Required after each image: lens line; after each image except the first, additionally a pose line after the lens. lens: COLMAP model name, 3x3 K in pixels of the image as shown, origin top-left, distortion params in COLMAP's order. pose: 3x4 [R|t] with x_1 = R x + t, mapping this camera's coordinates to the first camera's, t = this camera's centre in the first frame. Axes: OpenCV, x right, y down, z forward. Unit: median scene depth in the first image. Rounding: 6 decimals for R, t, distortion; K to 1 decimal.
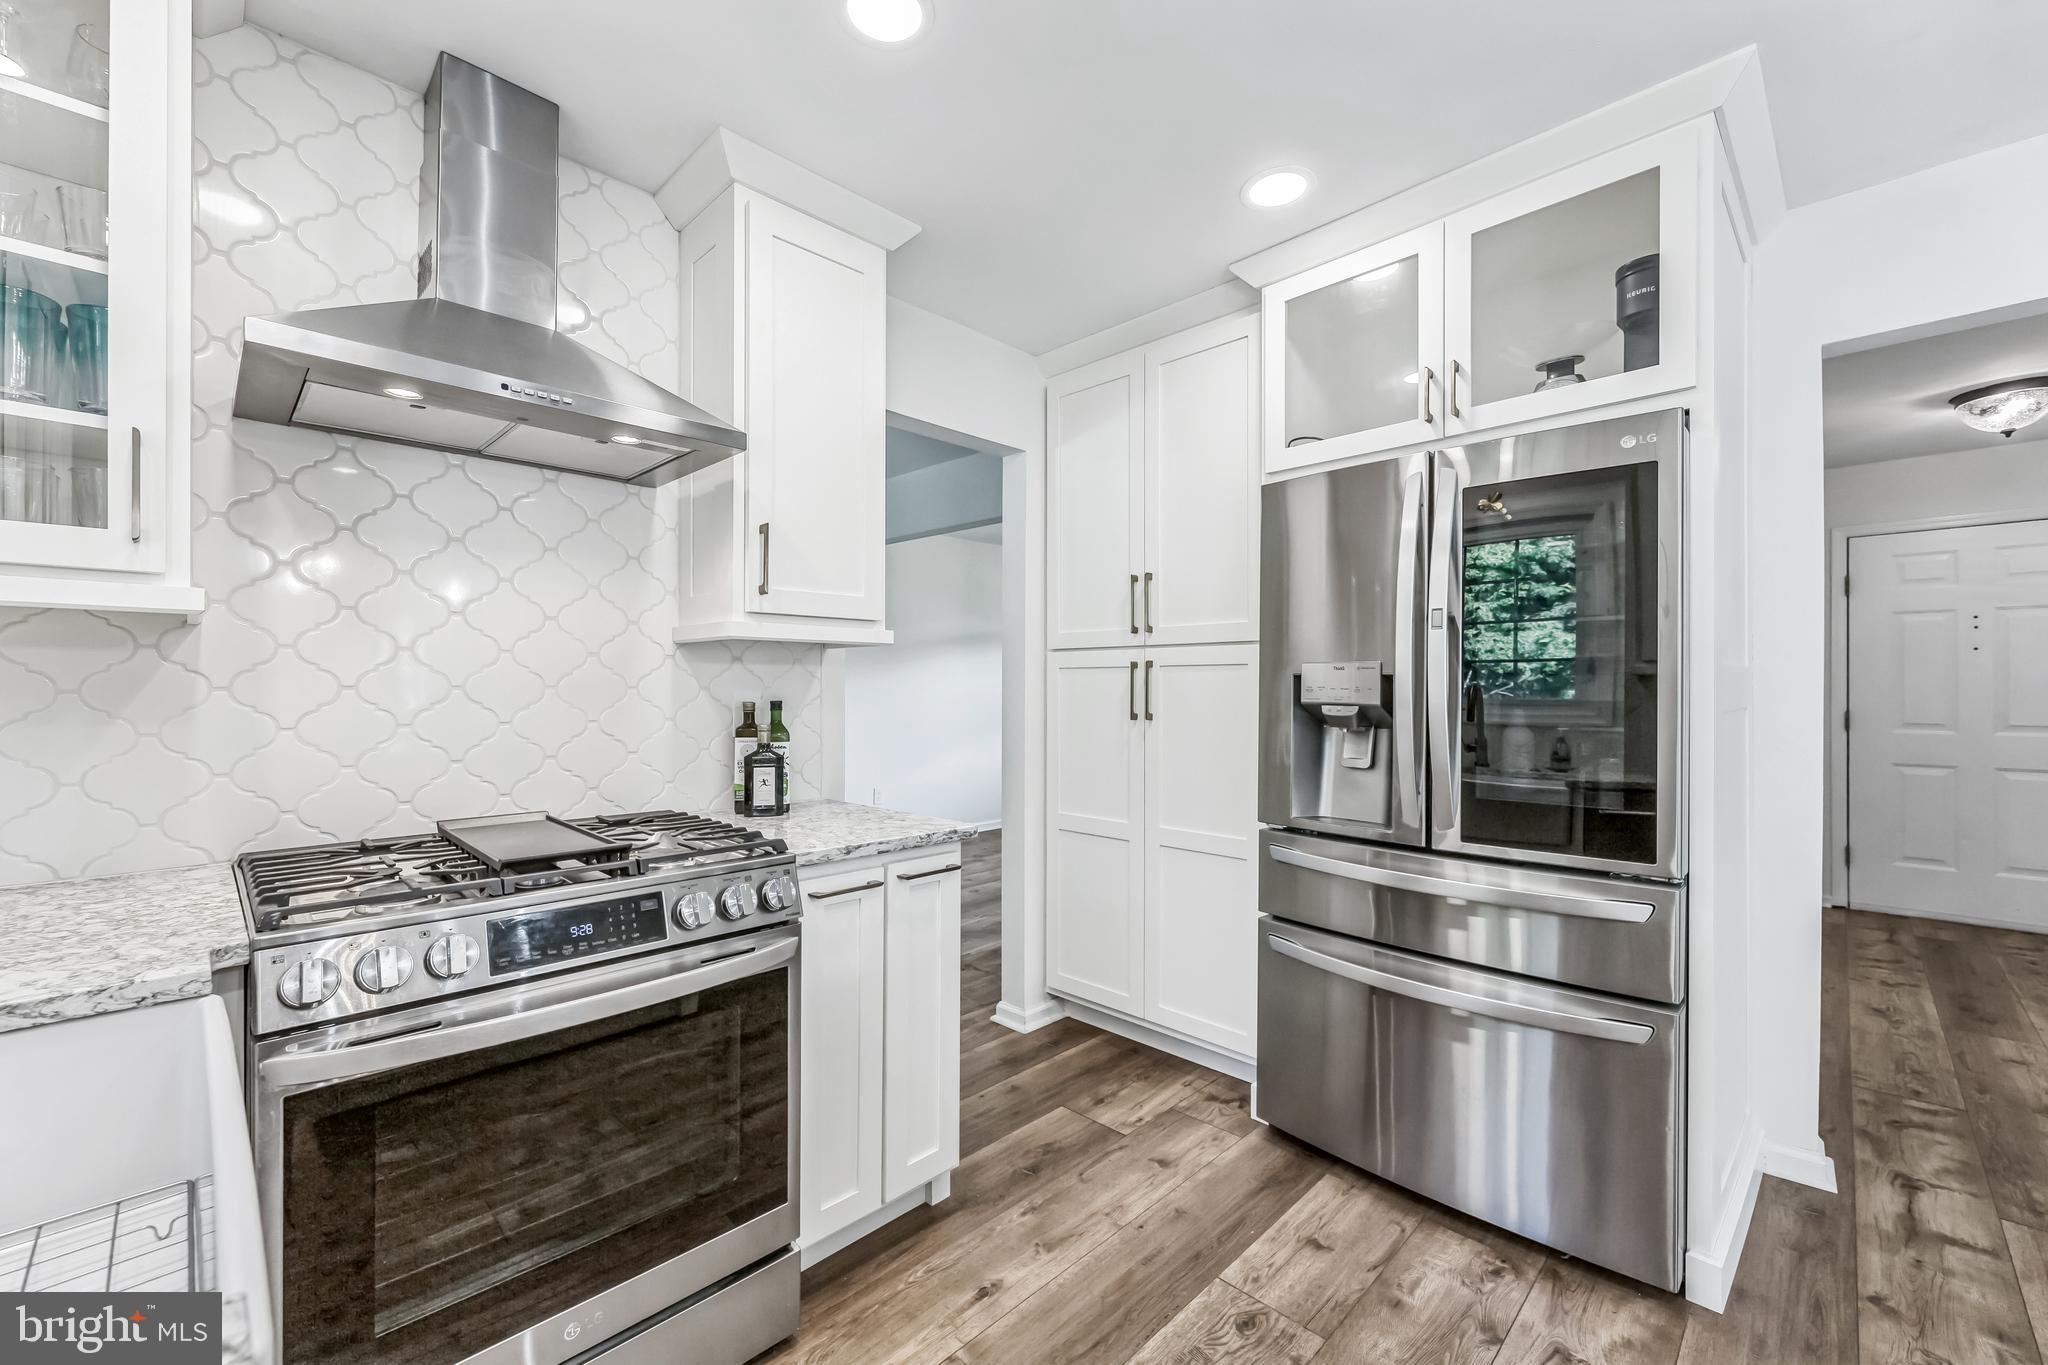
lens RADIAL K [[840.0, 0, 1024.3], [0, 840.0, 685.5], [0, 0, 1]] dist [-0.000410, 0.000871]
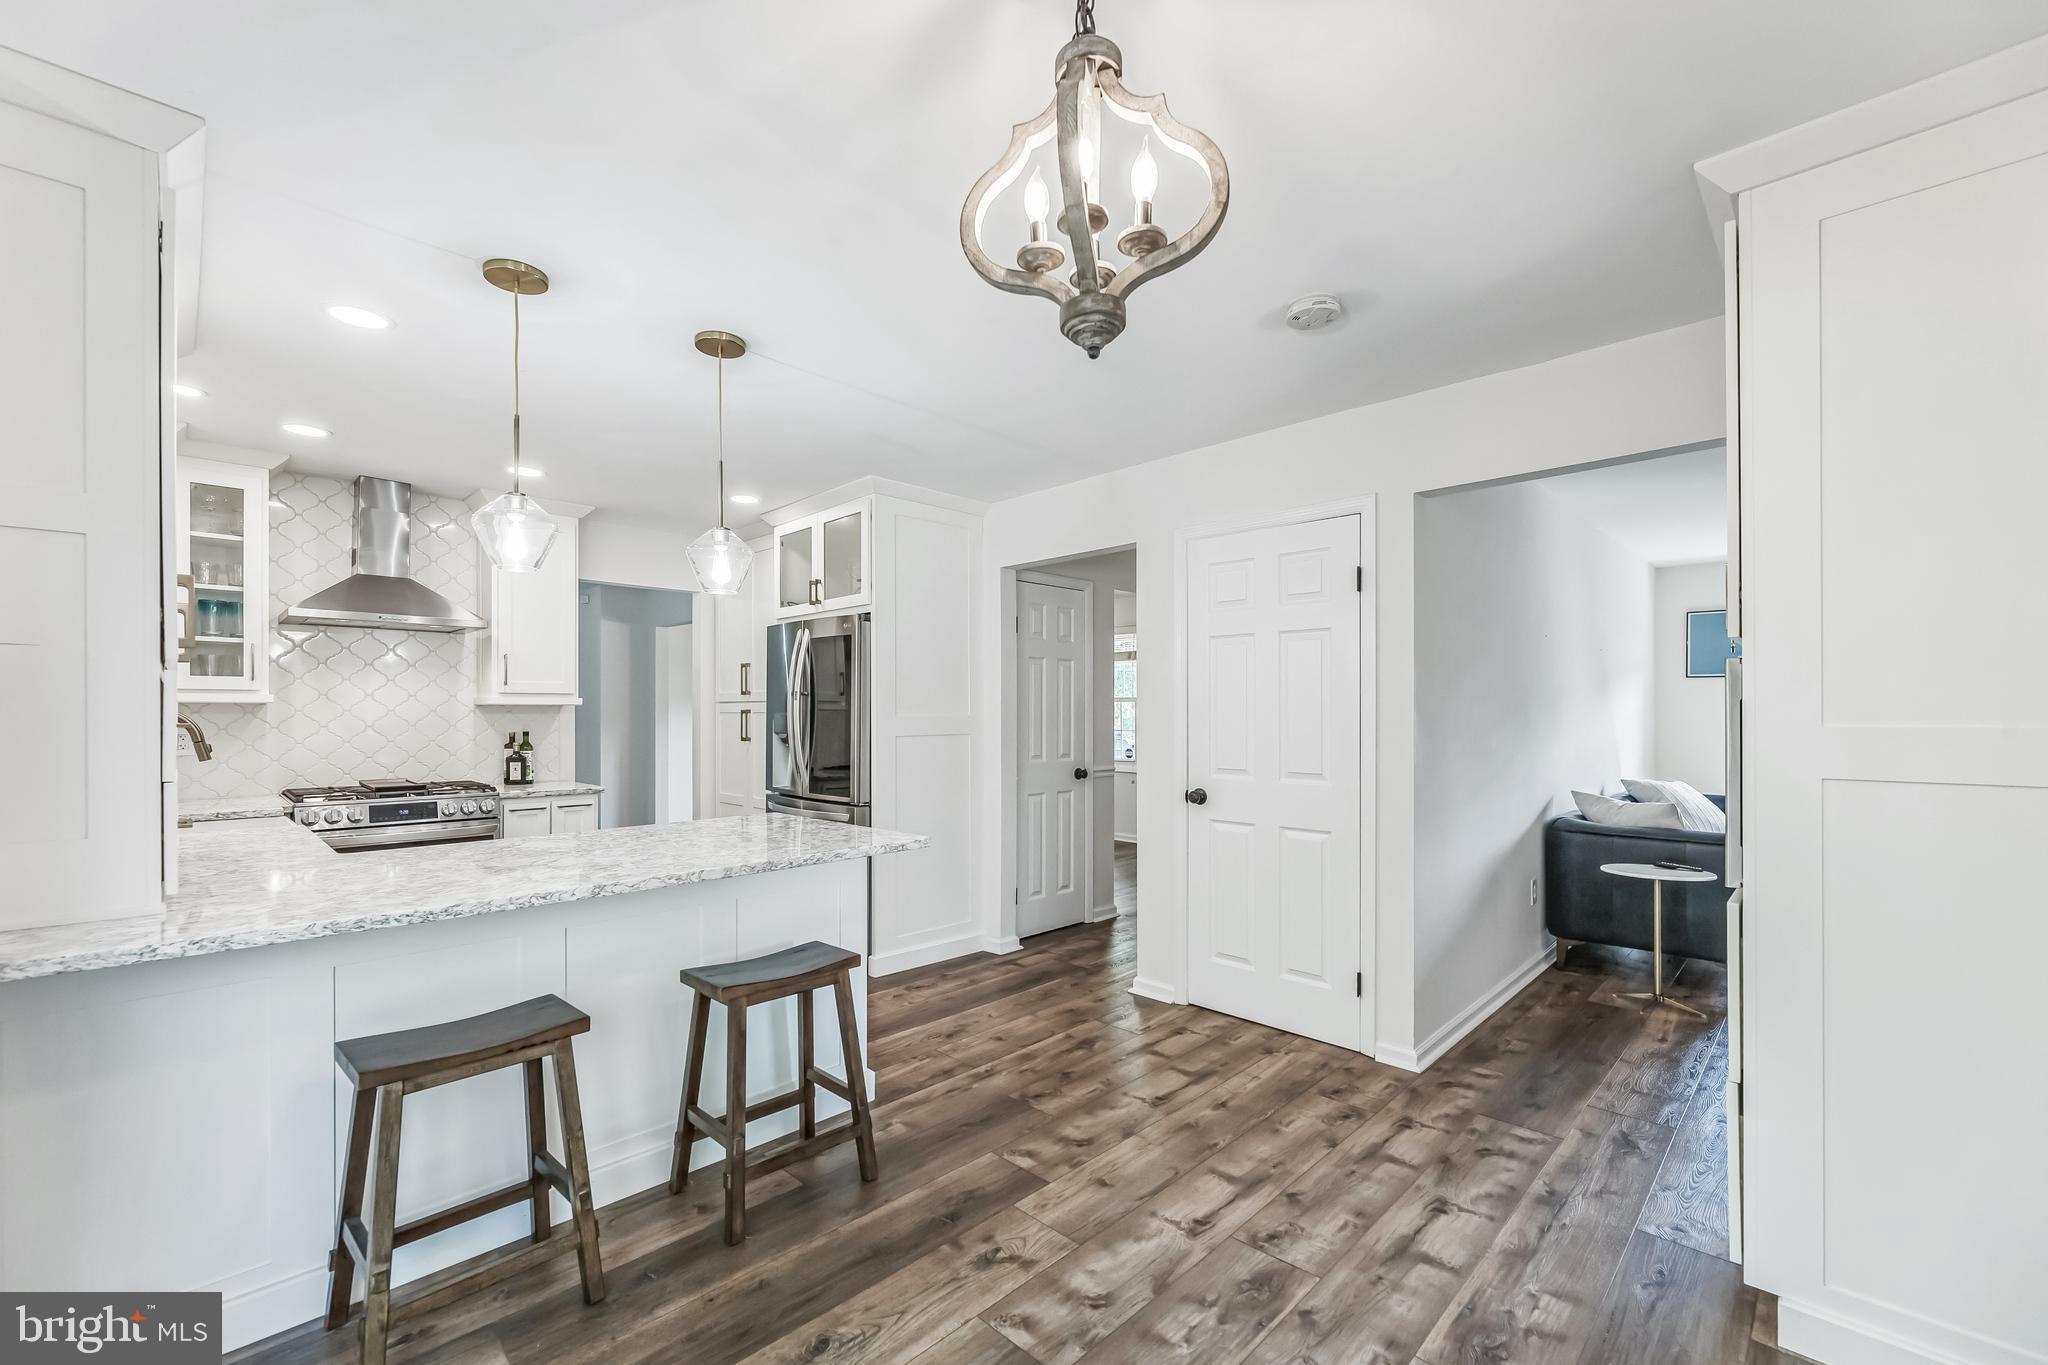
lens RADIAL K [[840.0, 0, 1001.3], [0, 840.0, 707.9], [0, 0, 1]] dist [-0.000410, 0.000871]
pose [[0.999994, -0.002362, -0.002466, 1.020329], [0.002354, 0.999992, -0.003258, -0.035356], [0.002474, 0.003252, 0.999992, -1.250269]]
